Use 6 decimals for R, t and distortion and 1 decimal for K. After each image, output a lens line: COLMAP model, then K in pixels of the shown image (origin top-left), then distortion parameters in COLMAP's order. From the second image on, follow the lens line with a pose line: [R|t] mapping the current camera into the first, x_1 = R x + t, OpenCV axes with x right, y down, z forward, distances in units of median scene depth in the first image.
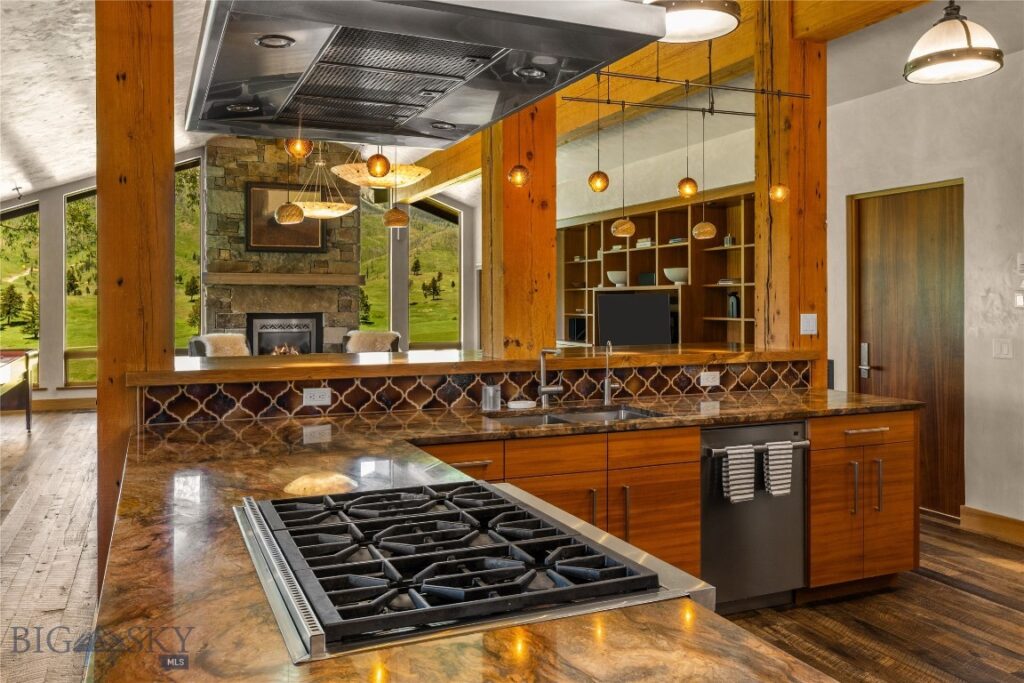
lens RADIAL K [[829.2, 0, 510.5], [0, 829.2, 301.7], [0, 0, 1]] dist [-0.009399, -0.000056]
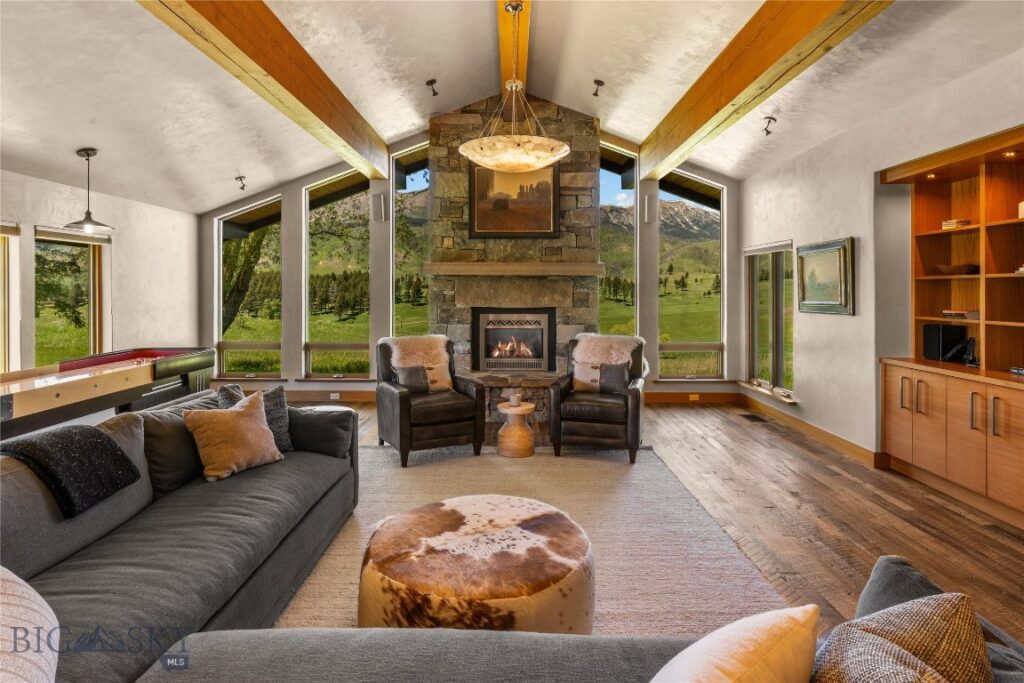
lens RADIAL K [[525.4, 0, 506.1], [0, 525.4, 290.3], [0, 0, 1]] dist [0.002328, 0.000599]
pose [[0.914624, 0.001308, -0.404304, -0.053213], [-0.002511, 0.999994, -0.002444, -0.003312], [0.404298, 0.003251, 0.914622, 0.493242]]
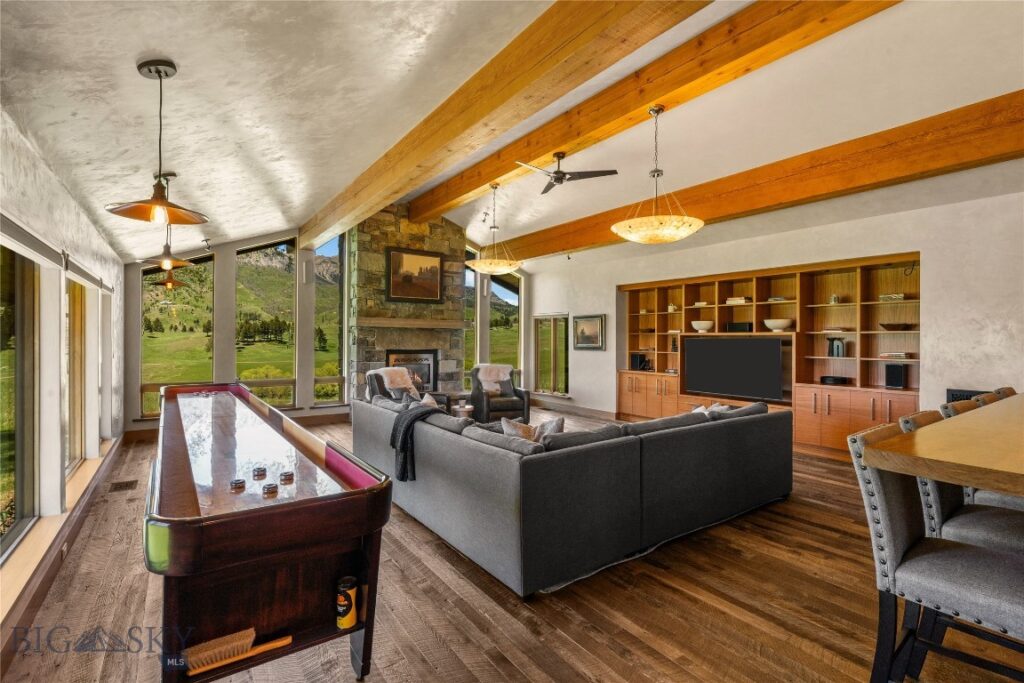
lens RADIAL K [[474.2, 0, 508.6], [0, 474.2, 339.3], [0, 0, 1]] dist [0.002699, 0.000066]
pose [[0.979231, 0.007356, 0.202616, -0.281535], [-0.007699, 0.999970, 0.000904, -0.004296], [-0.202603, -0.002445, 0.979258, 0.246918]]
